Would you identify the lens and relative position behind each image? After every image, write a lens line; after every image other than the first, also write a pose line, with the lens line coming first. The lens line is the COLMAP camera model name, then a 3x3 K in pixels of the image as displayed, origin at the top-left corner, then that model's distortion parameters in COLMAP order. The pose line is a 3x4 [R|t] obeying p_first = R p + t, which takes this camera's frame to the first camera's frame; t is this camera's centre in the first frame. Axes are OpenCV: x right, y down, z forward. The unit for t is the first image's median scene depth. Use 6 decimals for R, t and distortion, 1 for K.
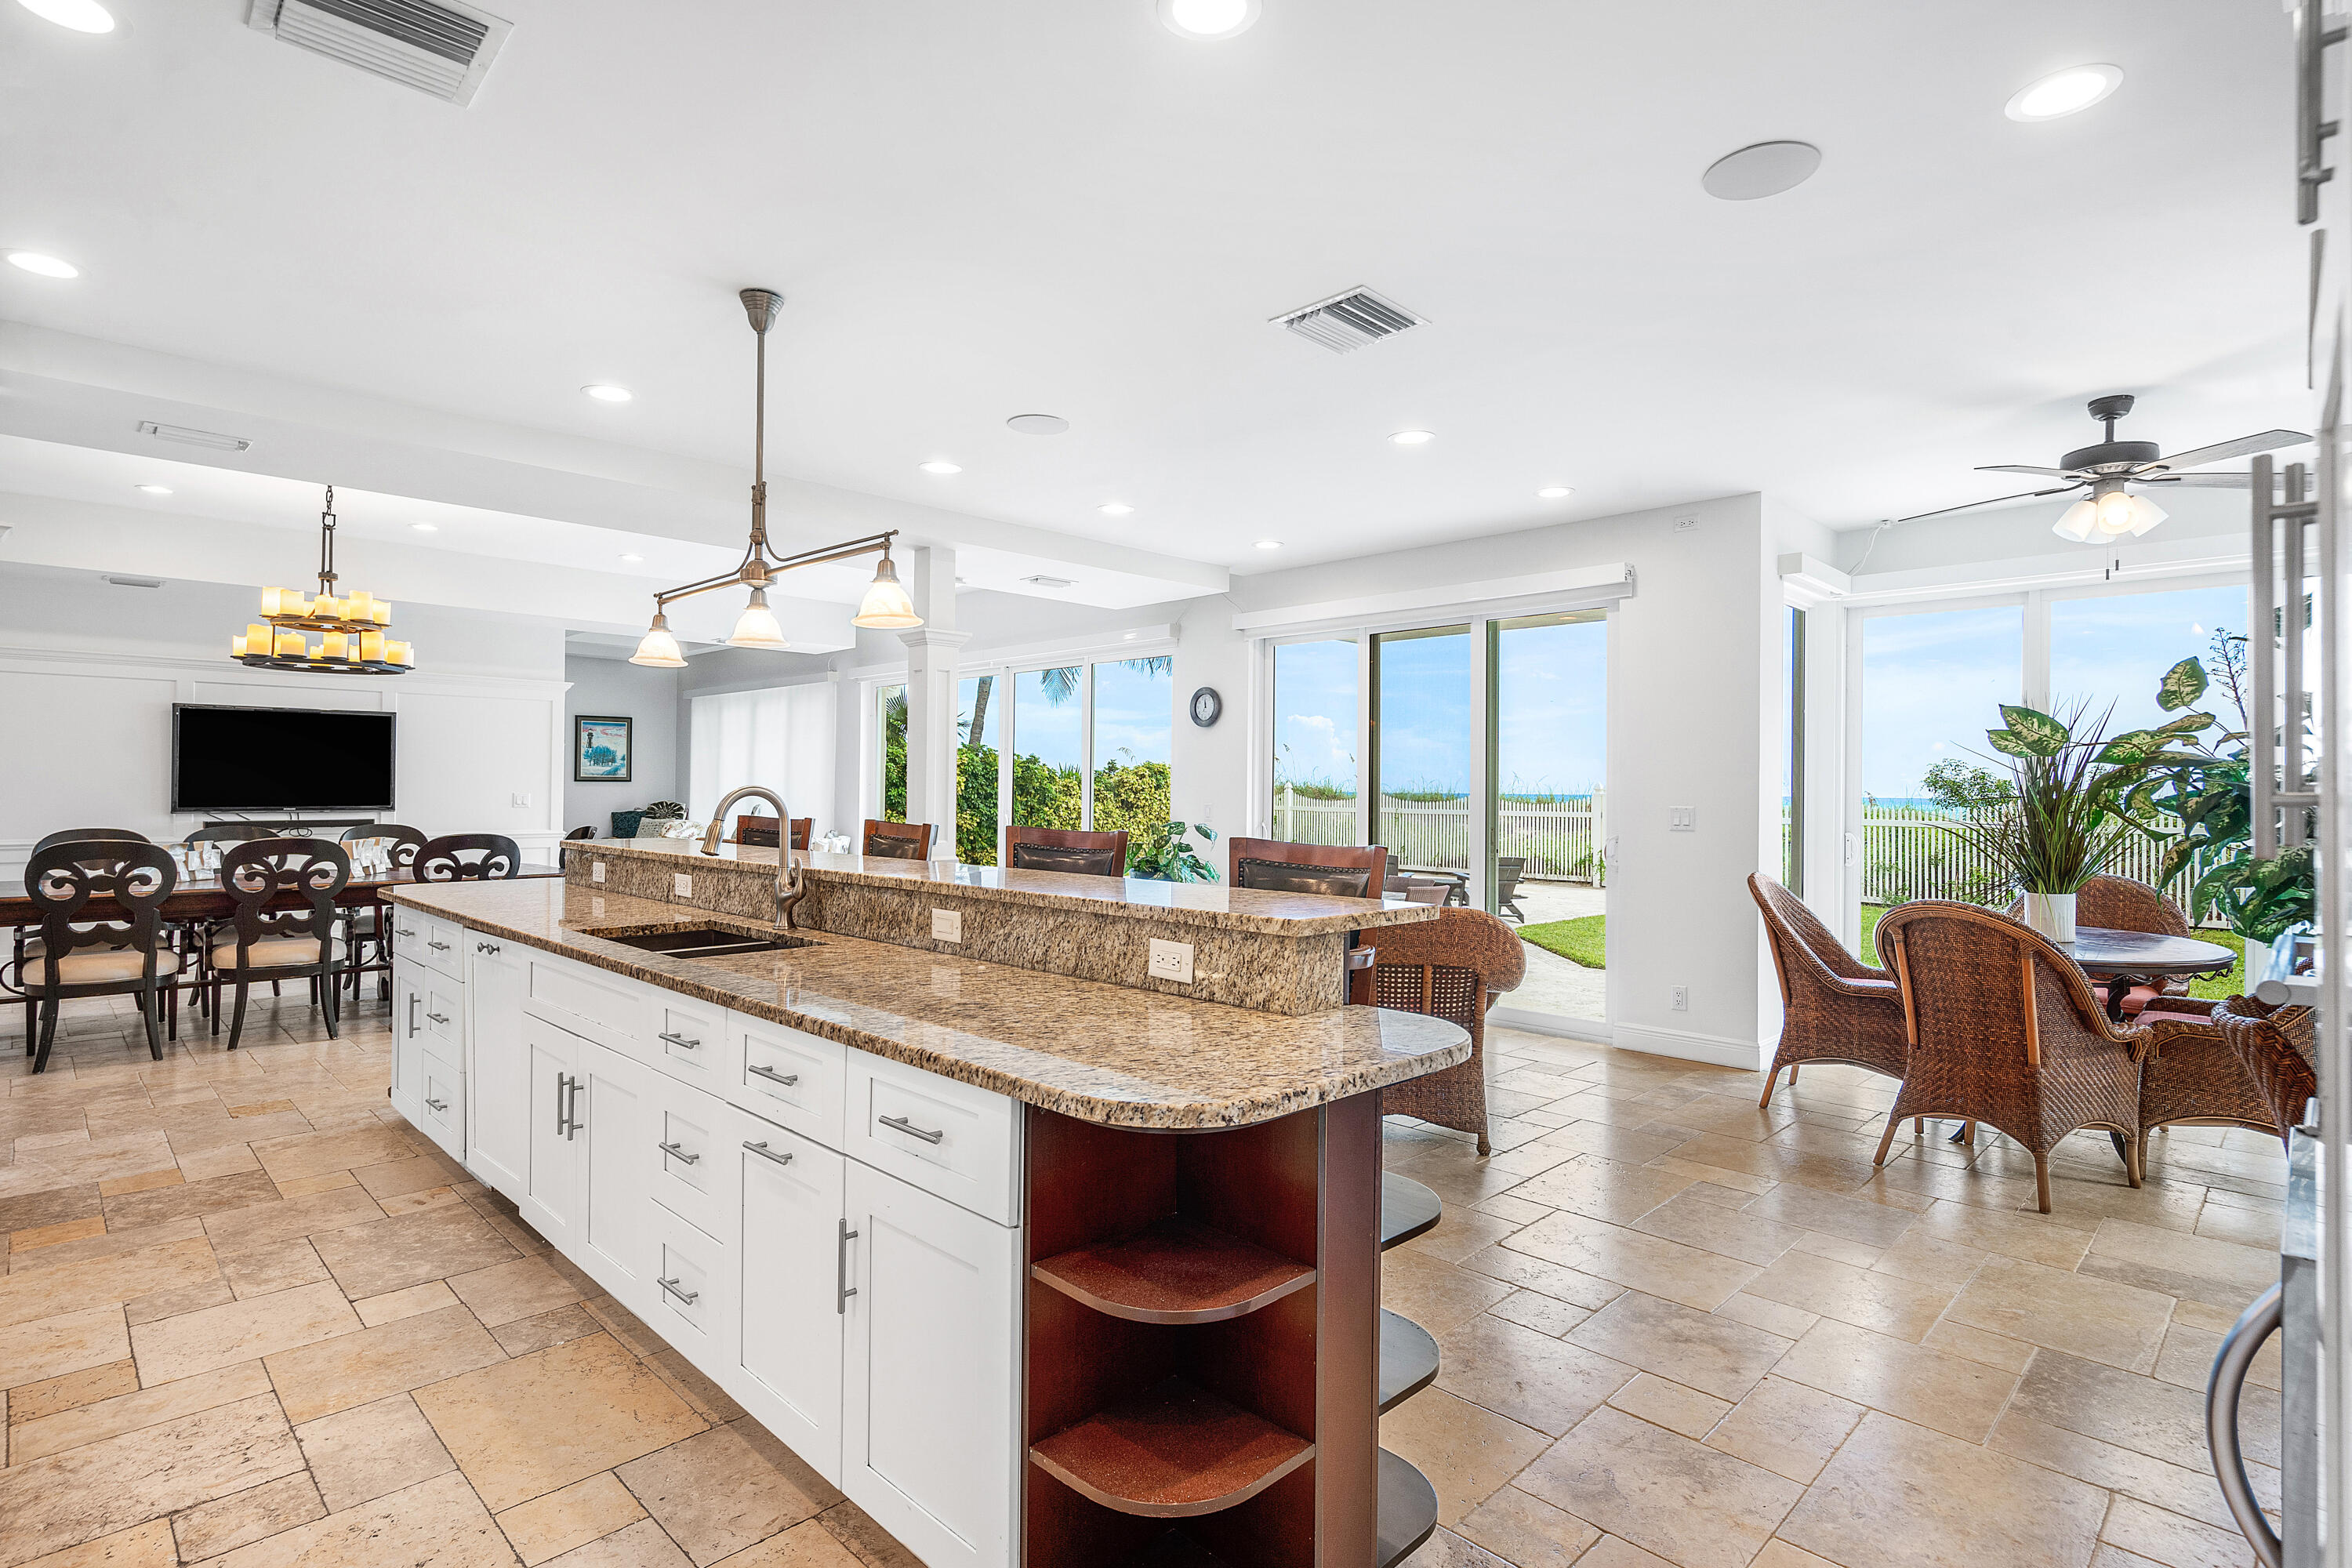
lens RADIAL K [[1113.6, 0, 1142.9], [0, 1113.6, 787.6], [0, 0, 1]] dist [-0.002631, -0.000206]
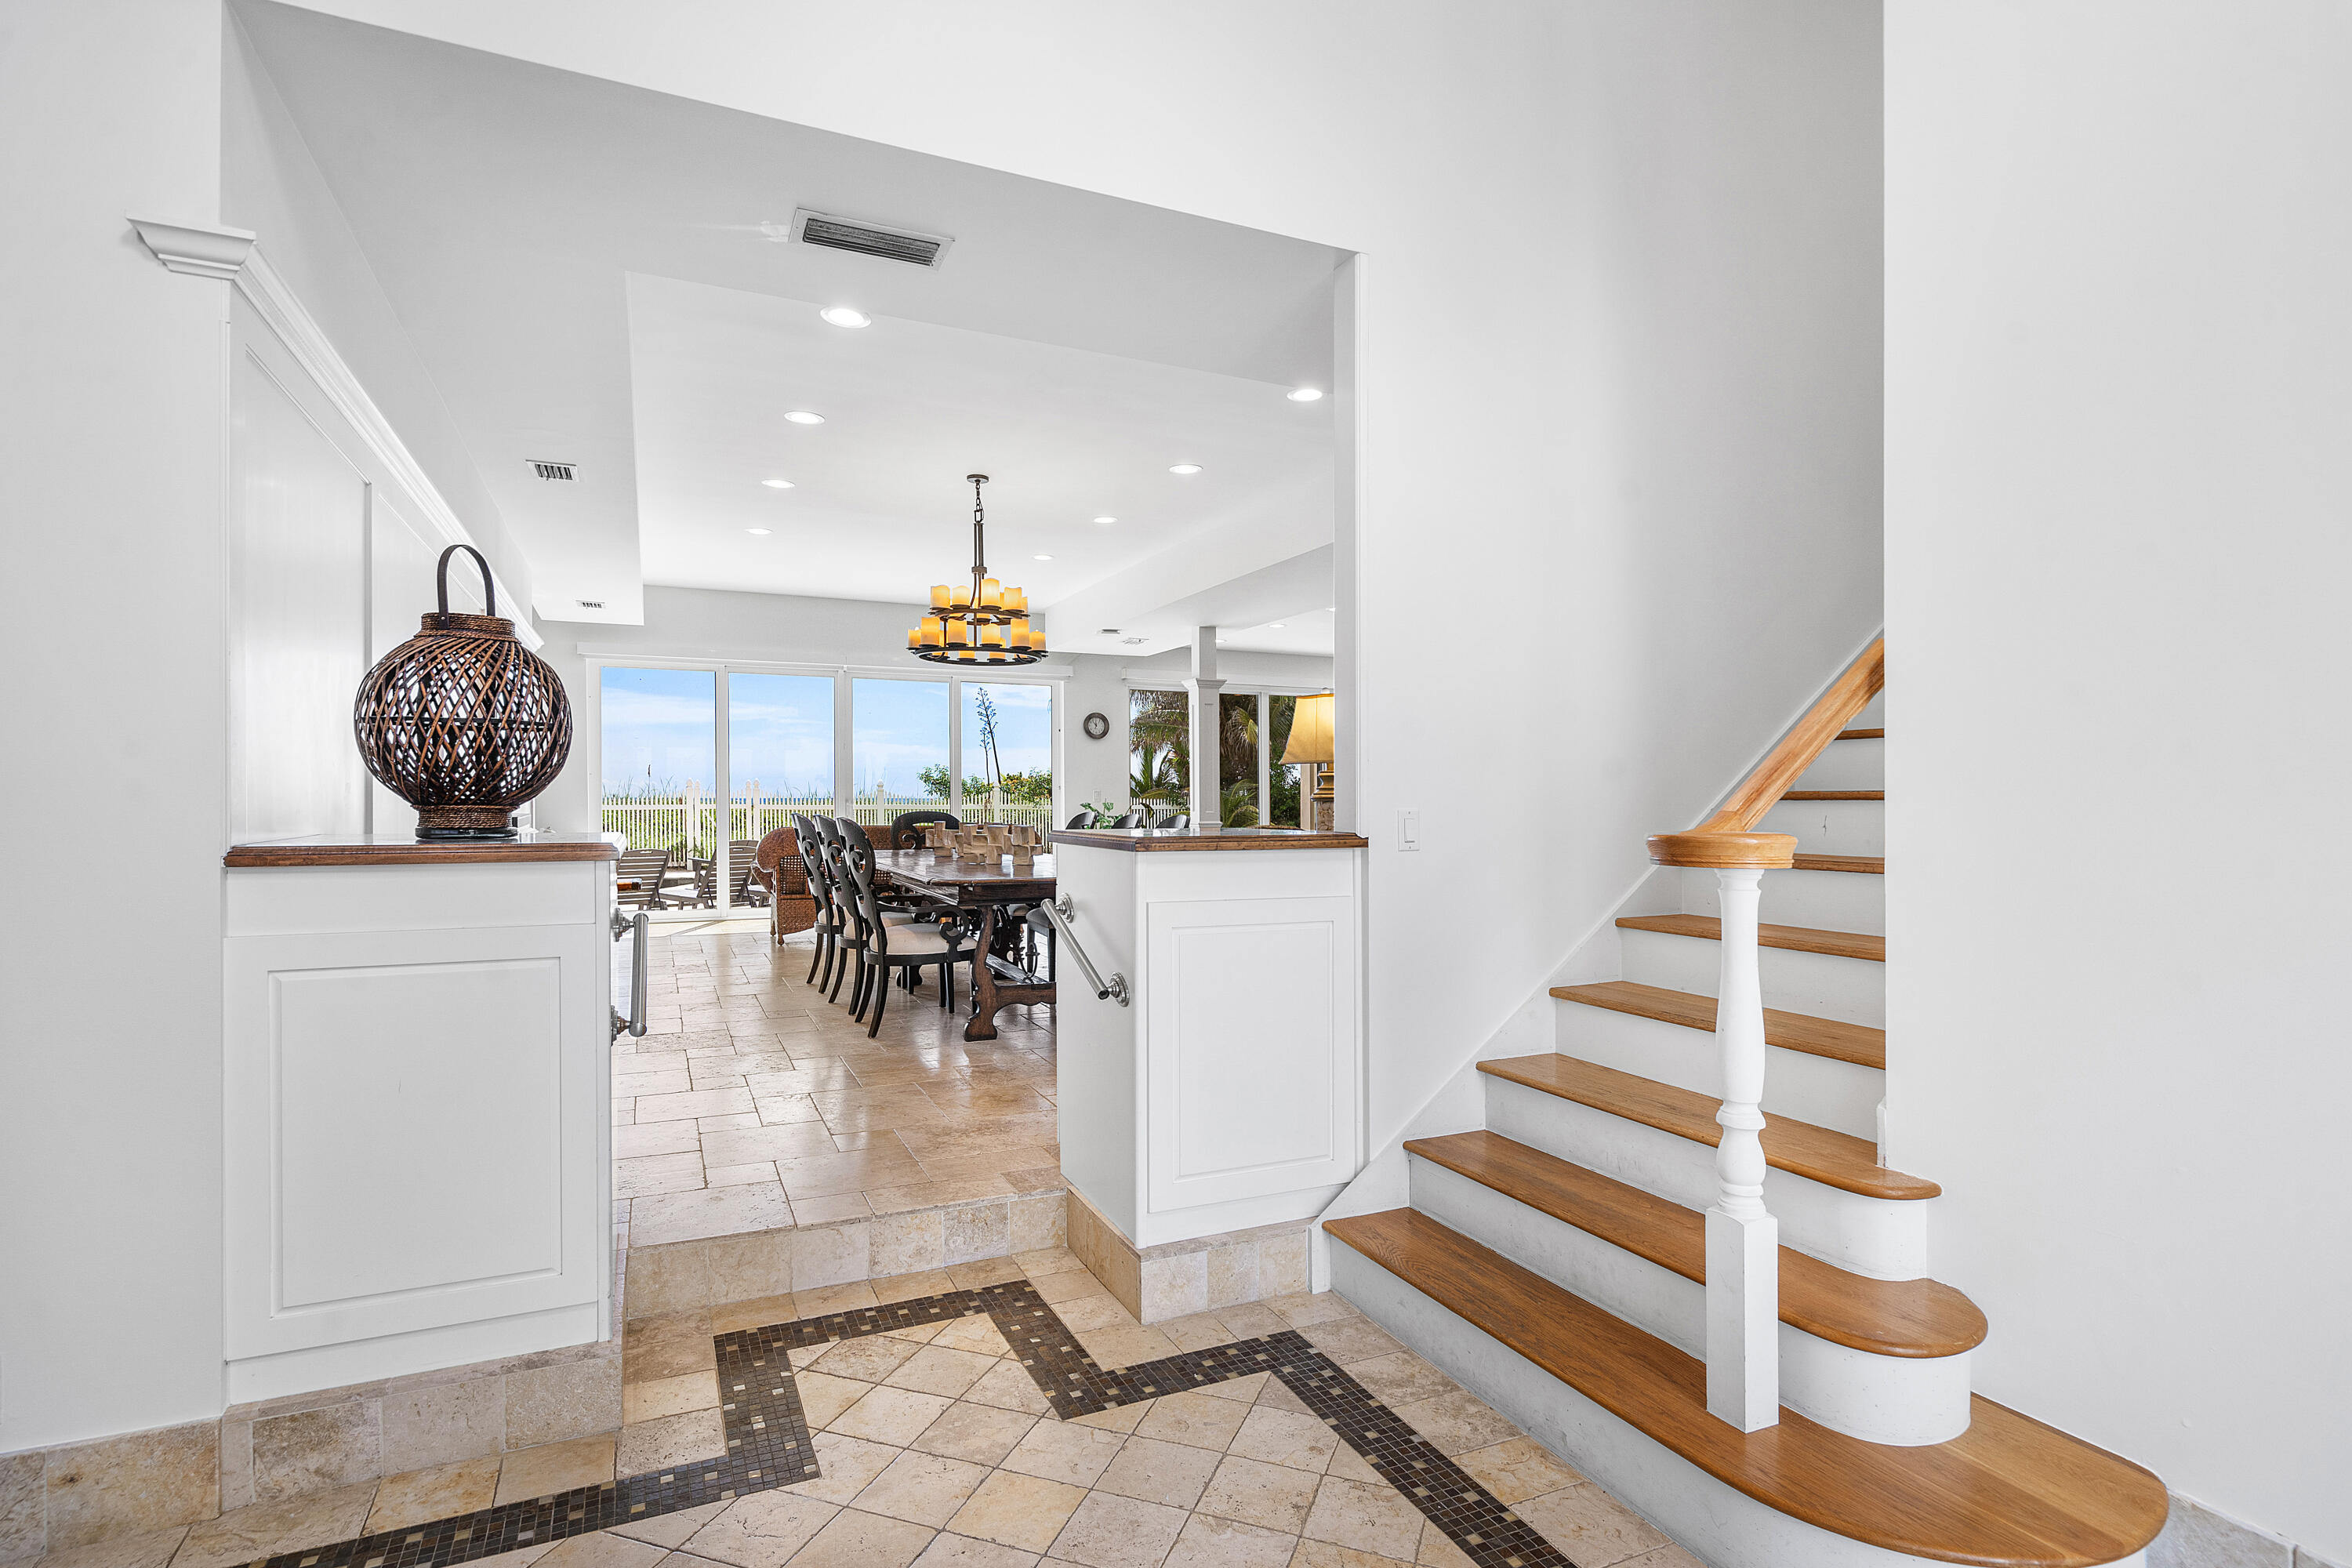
lens RADIAL K [[1113.6, 0, 1142.9], [0, 1113.6, 787.6], [0, 0, 1]] dist [-0.002631, -0.000206]
pose [[0.314277, -0.002954, 0.949327, -1.402911], [0.005744, 0.999983, 0.001210, 0.013635], [-0.949314, 0.005072, 0.314289, 0.429194]]
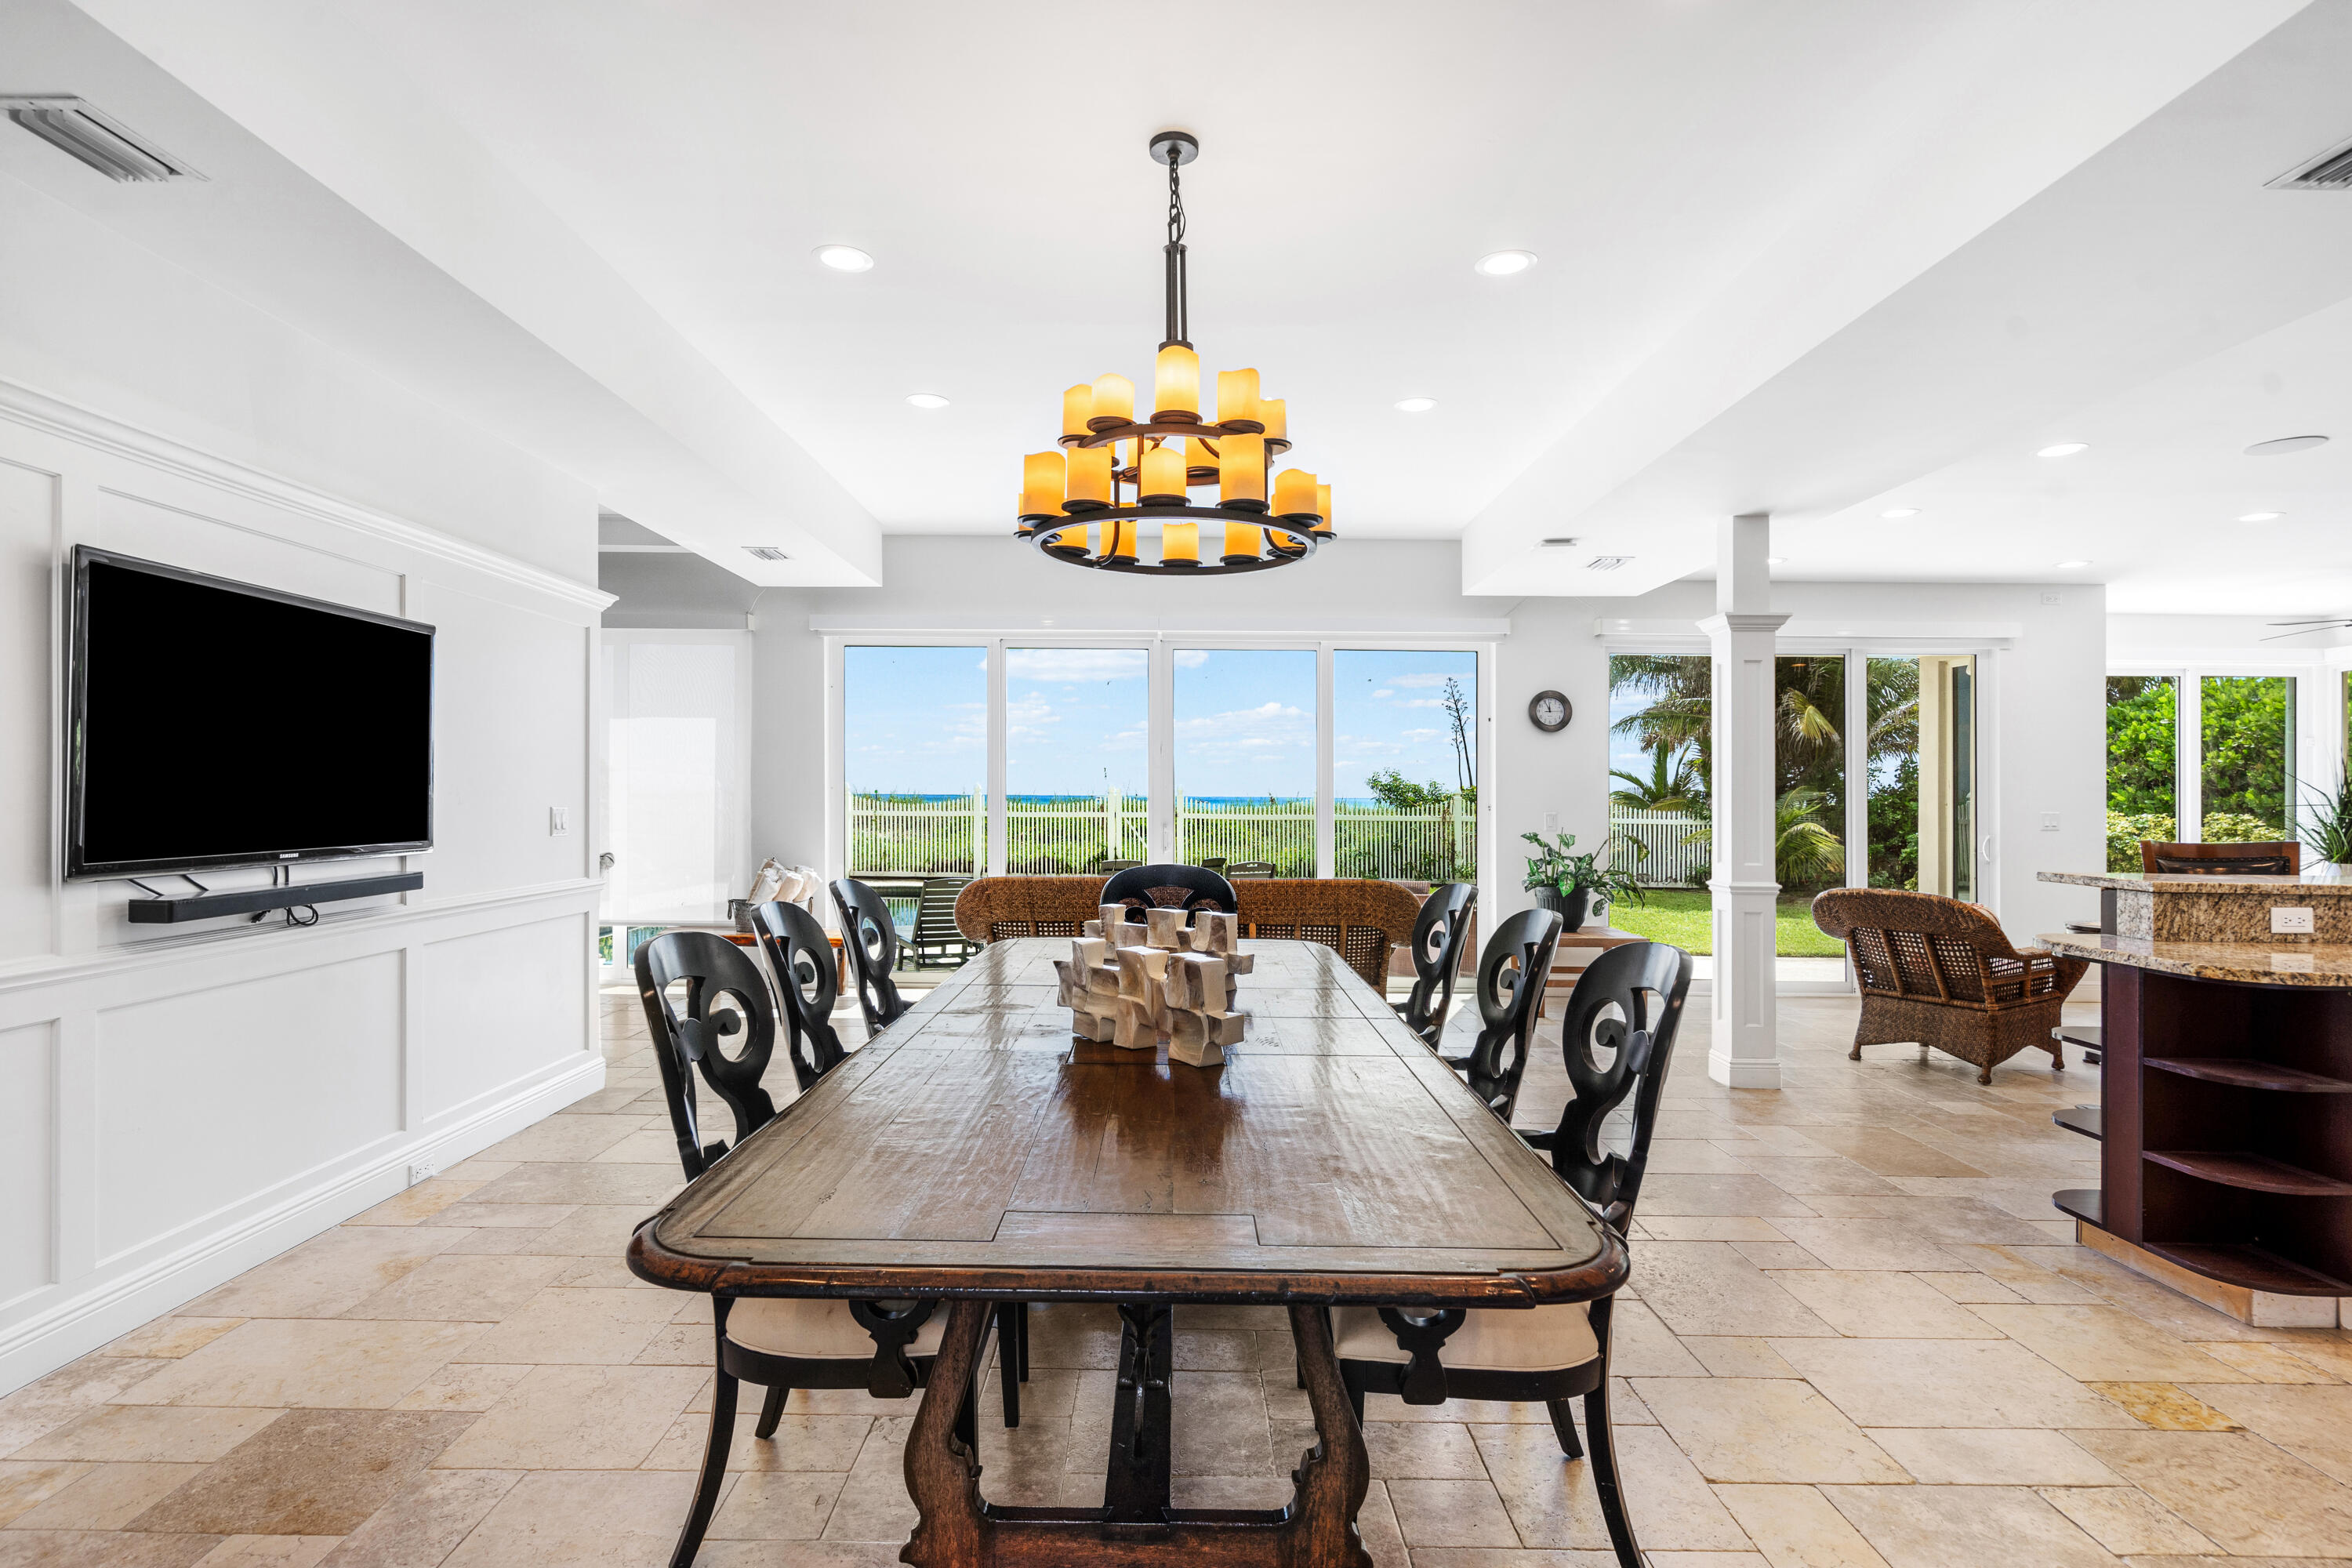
lens RADIAL K [[1113.6, 0, 1142.9], [0, 1113.6, 787.6], [0, 0, 1]] dist [-0.002631, -0.000206]
pose [[0.687647, -0.000153, 0.726045, -0.907393], [0.000911, 0.999999, -0.000652, -0.003448], [-0.726045, 0.001109, 0.687647, 0.564445]]
